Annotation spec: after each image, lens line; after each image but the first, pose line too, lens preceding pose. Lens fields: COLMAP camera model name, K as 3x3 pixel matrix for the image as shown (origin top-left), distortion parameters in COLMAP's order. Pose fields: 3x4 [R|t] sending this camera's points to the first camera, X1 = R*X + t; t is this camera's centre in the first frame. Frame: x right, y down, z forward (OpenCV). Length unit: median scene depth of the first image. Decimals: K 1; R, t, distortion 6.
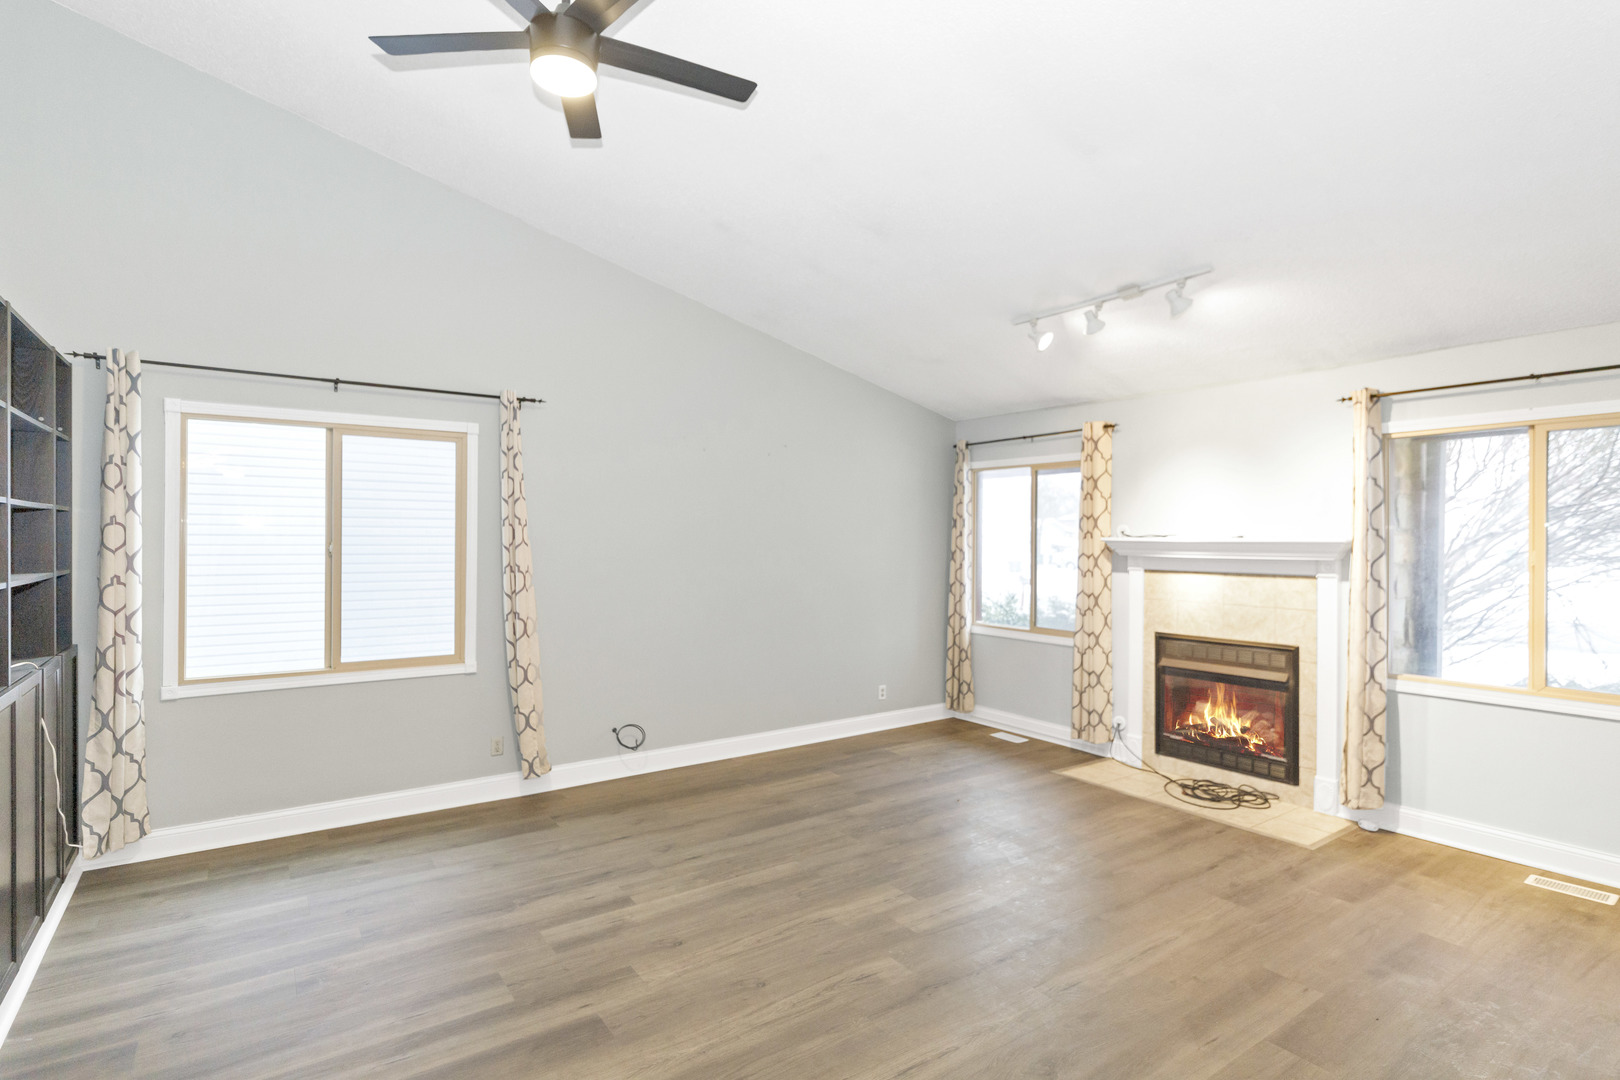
lens RADIAL K [[782.9, 0, 811.2], [0, 782.9, 540.1], [0, 0, 1]] dist [-0.000117, -0.000348]
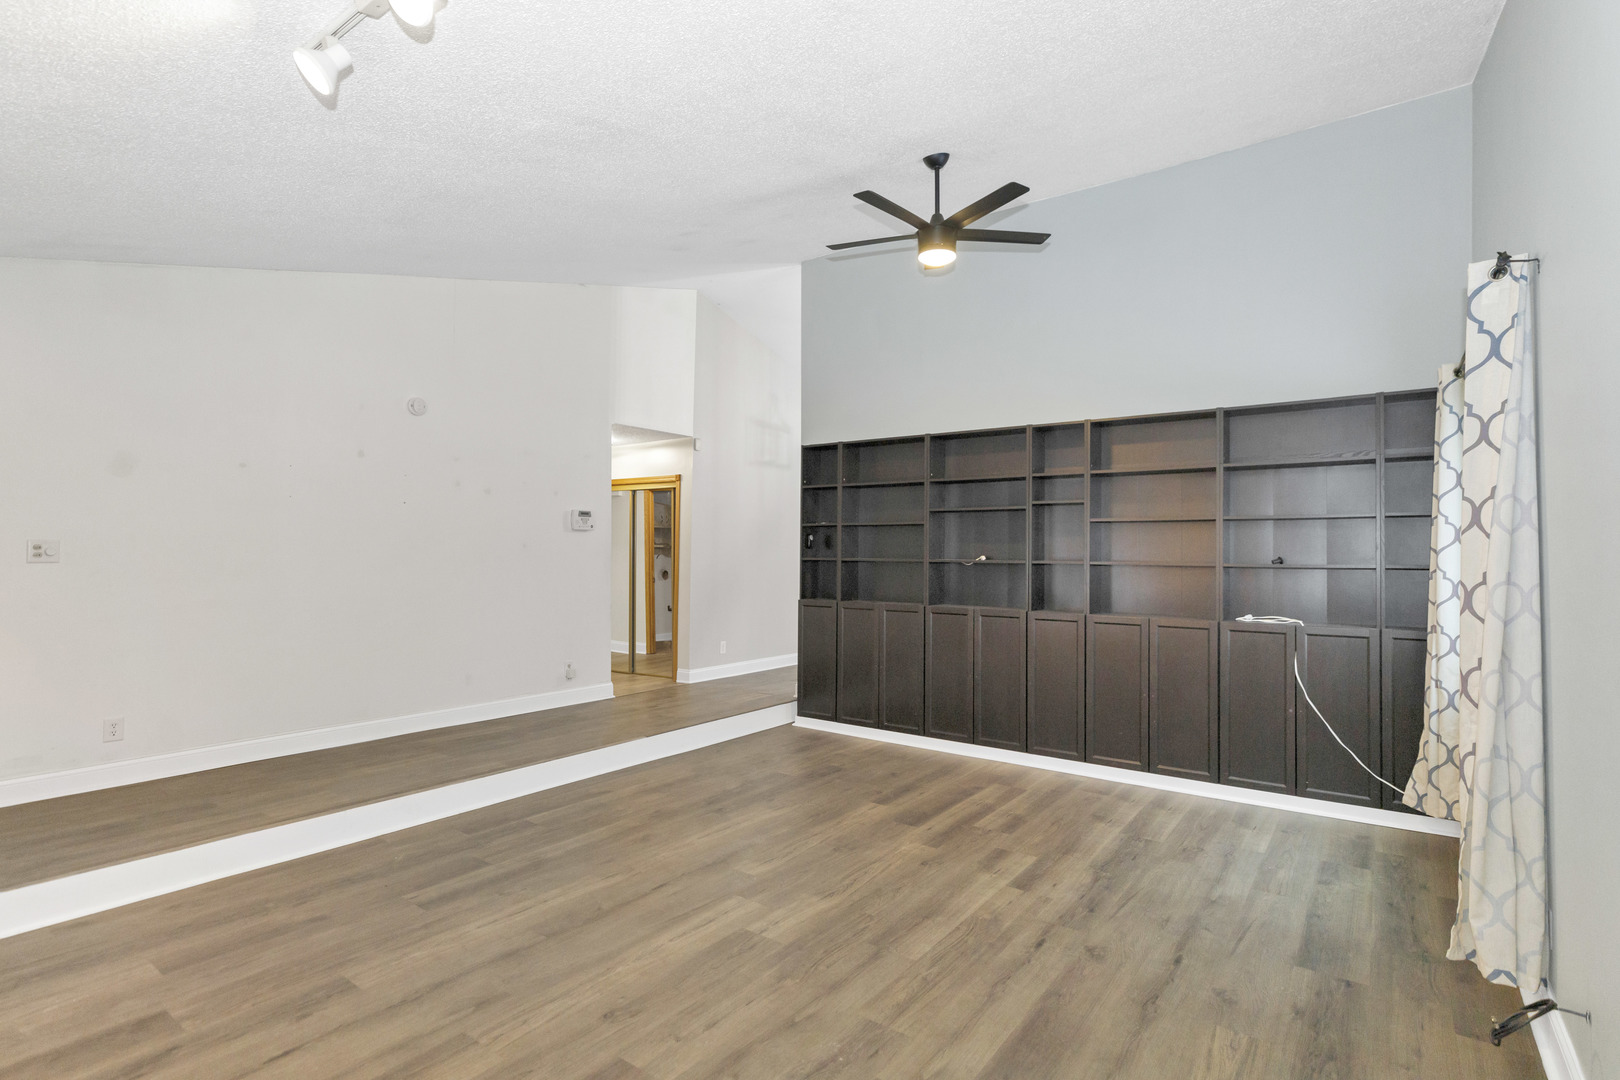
lens RADIAL K [[782.9, 0, 809.3], [0, 782.9, 542.5], [0, 0, 1]] dist [-0.000117, -0.000348]
pose [[-0.945881, -0.018334, -0.323995, 0.362261], [-0.015596, 0.999817, -0.011047, 0.024742], [0.324138, -0.005396, -0.945994, 1.867045]]
